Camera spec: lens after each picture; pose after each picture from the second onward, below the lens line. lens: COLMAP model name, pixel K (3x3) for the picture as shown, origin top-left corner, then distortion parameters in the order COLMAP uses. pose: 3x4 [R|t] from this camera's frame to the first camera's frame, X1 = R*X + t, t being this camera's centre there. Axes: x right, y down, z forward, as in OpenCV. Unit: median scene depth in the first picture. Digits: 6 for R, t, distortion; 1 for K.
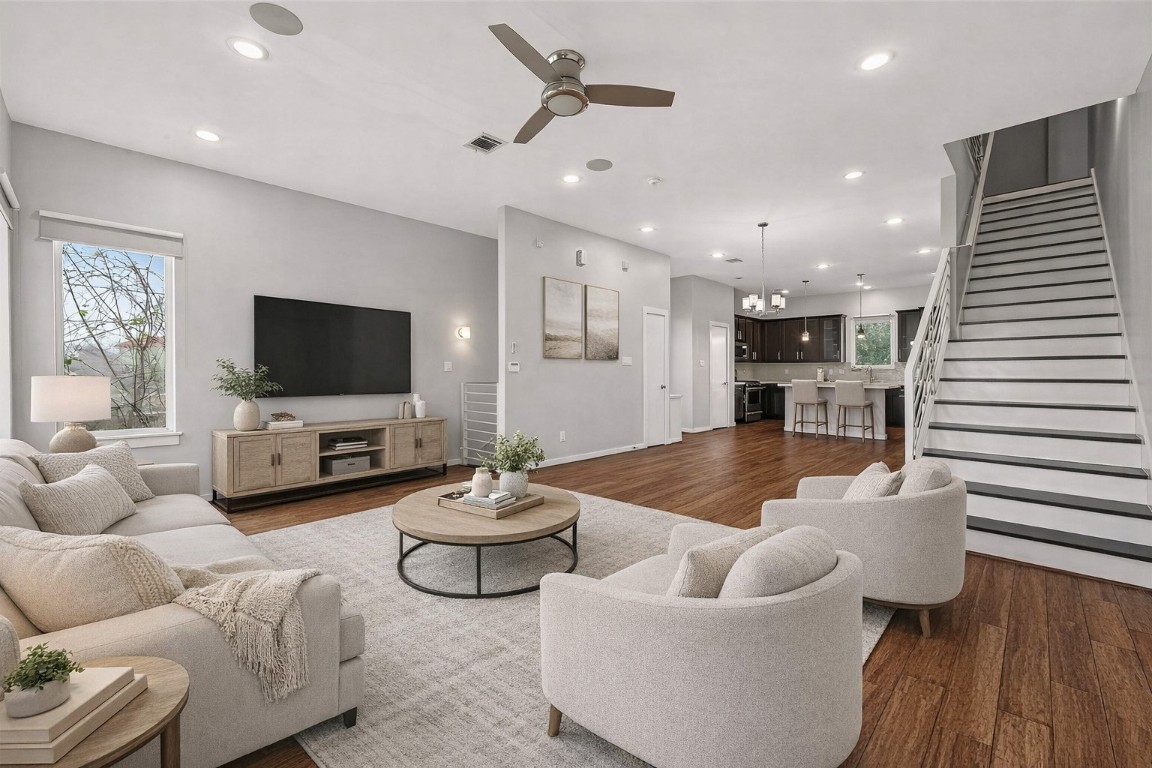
lens RADIAL K [[473.7, 0, 578.3], [0, 473.7, 381.4], [0, 0, 1]] dist [0.001304, 0.000645]
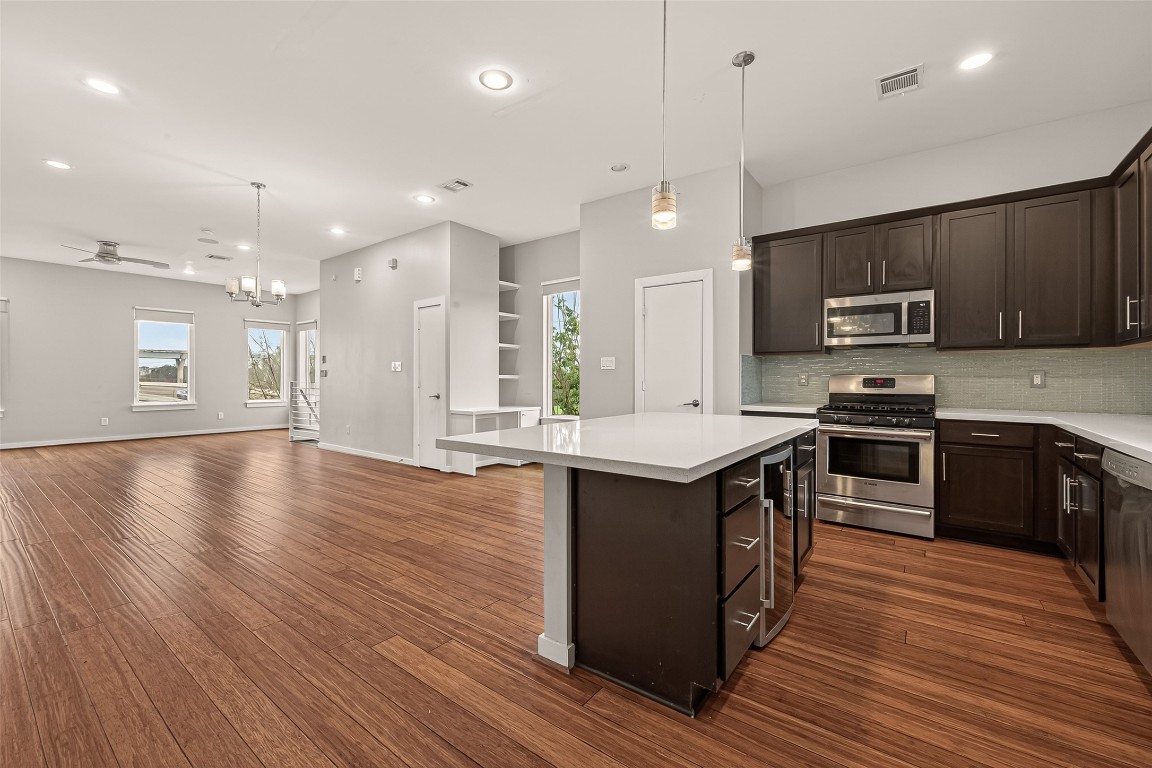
lens RADIAL K [[473.7, 0, 578.3], [0, 473.7, 381.4], [0, 0, 1]] dist [0.001304, 0.000645]
pose [[0.140841, 0.009108, -0.989990, 0.672589], [-0.018454, 0.999808, 0.006573, -0.018339], [0.989860, 0.017344, 0.140982, 0.777464]]
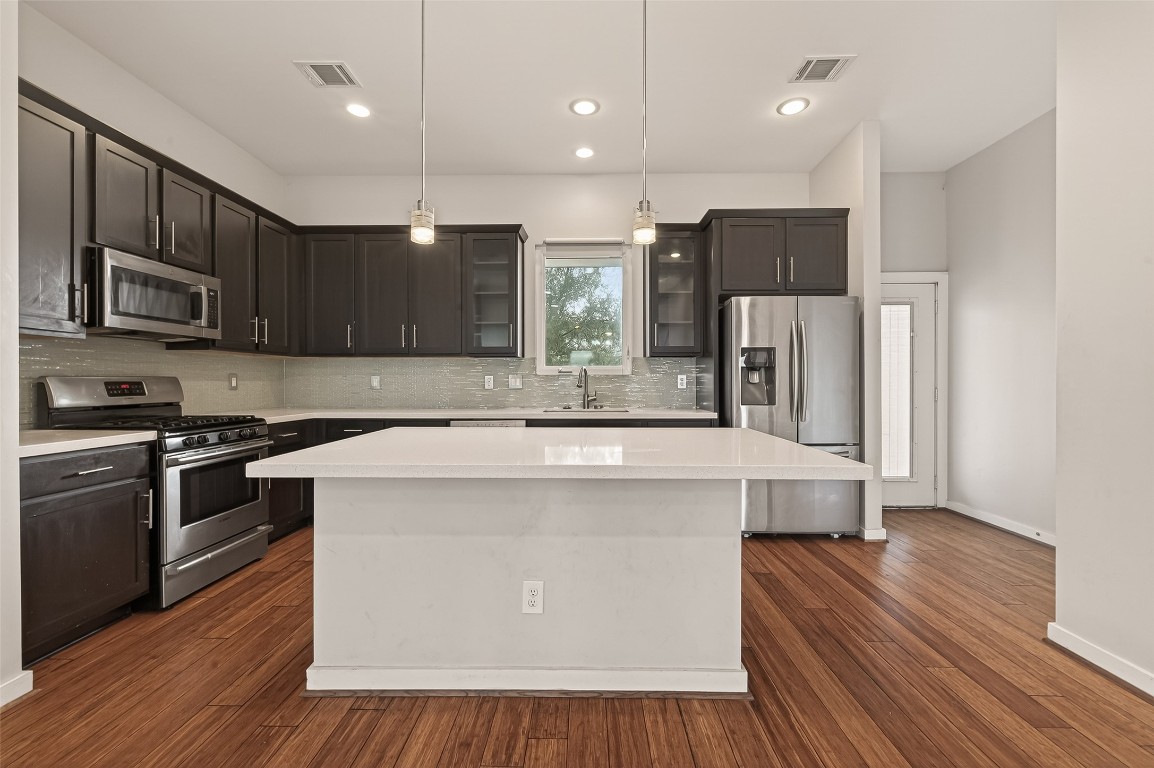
lens RADIAL K [[474.6, 0, 579.3], [0, 474.6, 381.4], [0, 0, 1]] dist [0.001304, 0.000645]
pose [[0.721701, -0.001837, 0.692202, 0.339518], [0.012782, 0.999861, -0.010673, -0.017029], [-0.692087, 0.016551, 0.721625, 0.711010]]
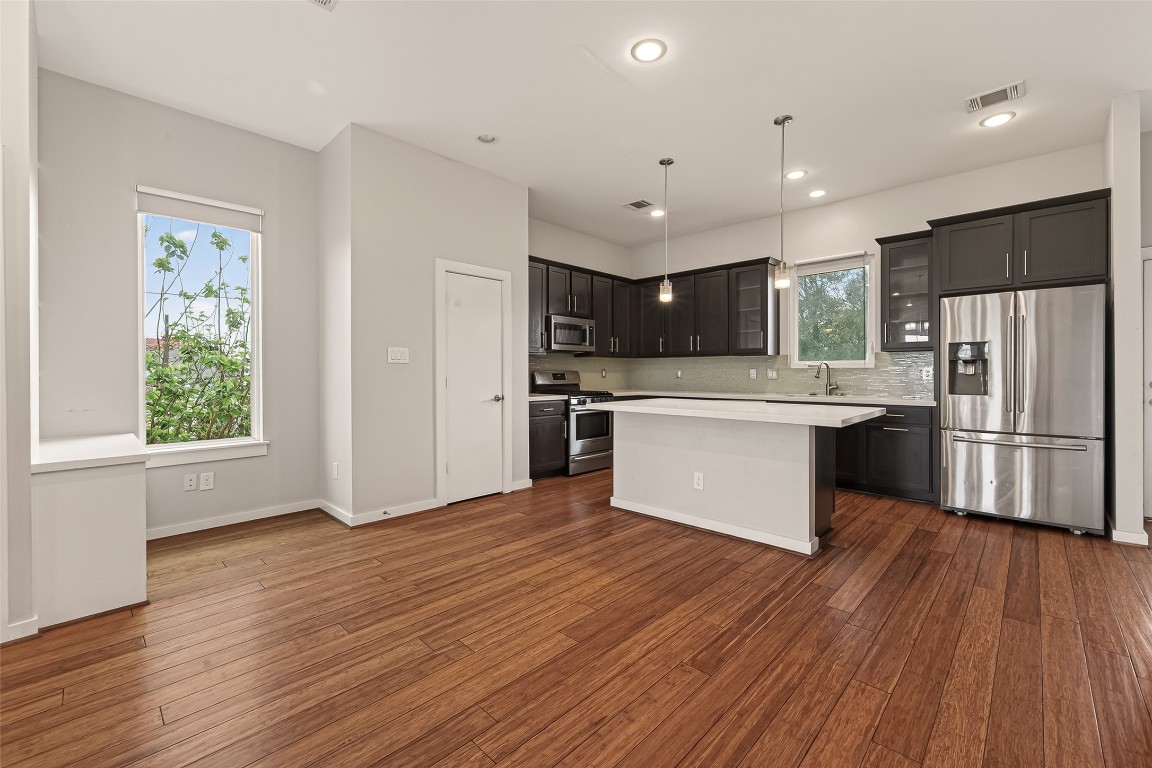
lens RADIAL K [[473.7, 0, 578.3], [0, 473.7, 381.4], [0, 0, 1]] dist [0.001304, 0.000645]
pose [[0.999815, -0.001339, 0.019188, 0.351828], [0.001328, 0.999999, 0.000599, -0.013725], [-0.019189, -0.000574, 0.999816, 0.517219]]
